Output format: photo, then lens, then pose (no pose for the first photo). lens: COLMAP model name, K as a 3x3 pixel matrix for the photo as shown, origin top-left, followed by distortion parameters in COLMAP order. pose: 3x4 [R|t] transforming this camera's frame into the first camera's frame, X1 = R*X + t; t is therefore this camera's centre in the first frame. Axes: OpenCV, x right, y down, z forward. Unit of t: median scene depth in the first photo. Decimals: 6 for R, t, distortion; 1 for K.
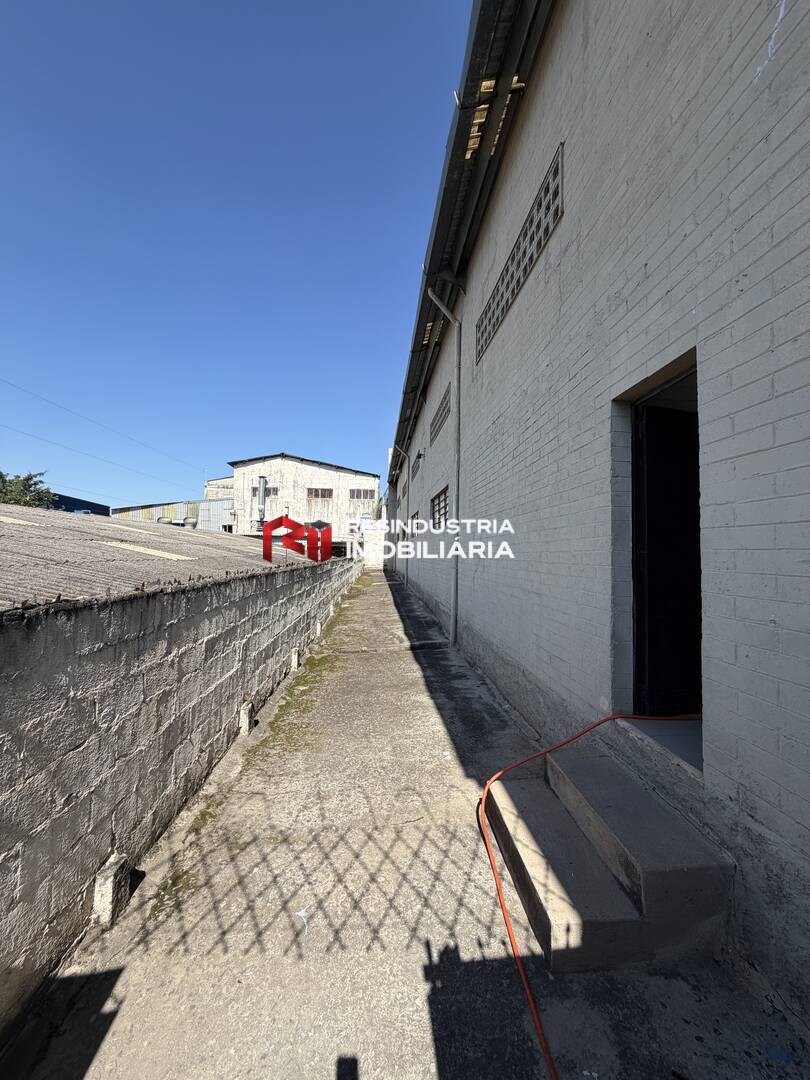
lens RADIAL K [[429.8, 0, 404.2], [0, 429.8, 536.7], [0, 0, 1]] dist [0.000170, -0.000022]
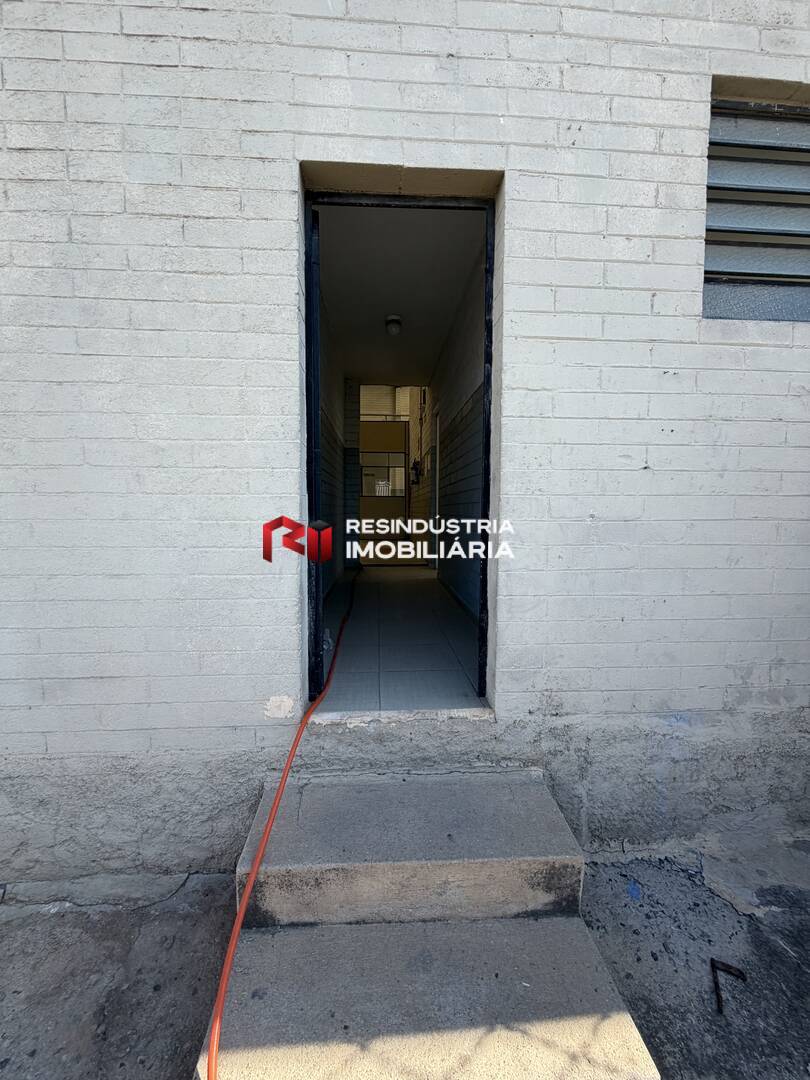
lens RADIAL K [[429.8, 0, 404.2], [0, 429.8, 536.7], [0, 0, 1]] dist [0.000170, -0.000022]
pose [[0.003078, -0.078673, 0.996896, -0.139980], [-0.038492, 0.996152, 0.078734, 0.157377], [-0.999254, -0.038614, 0.000038, 1.235891]]
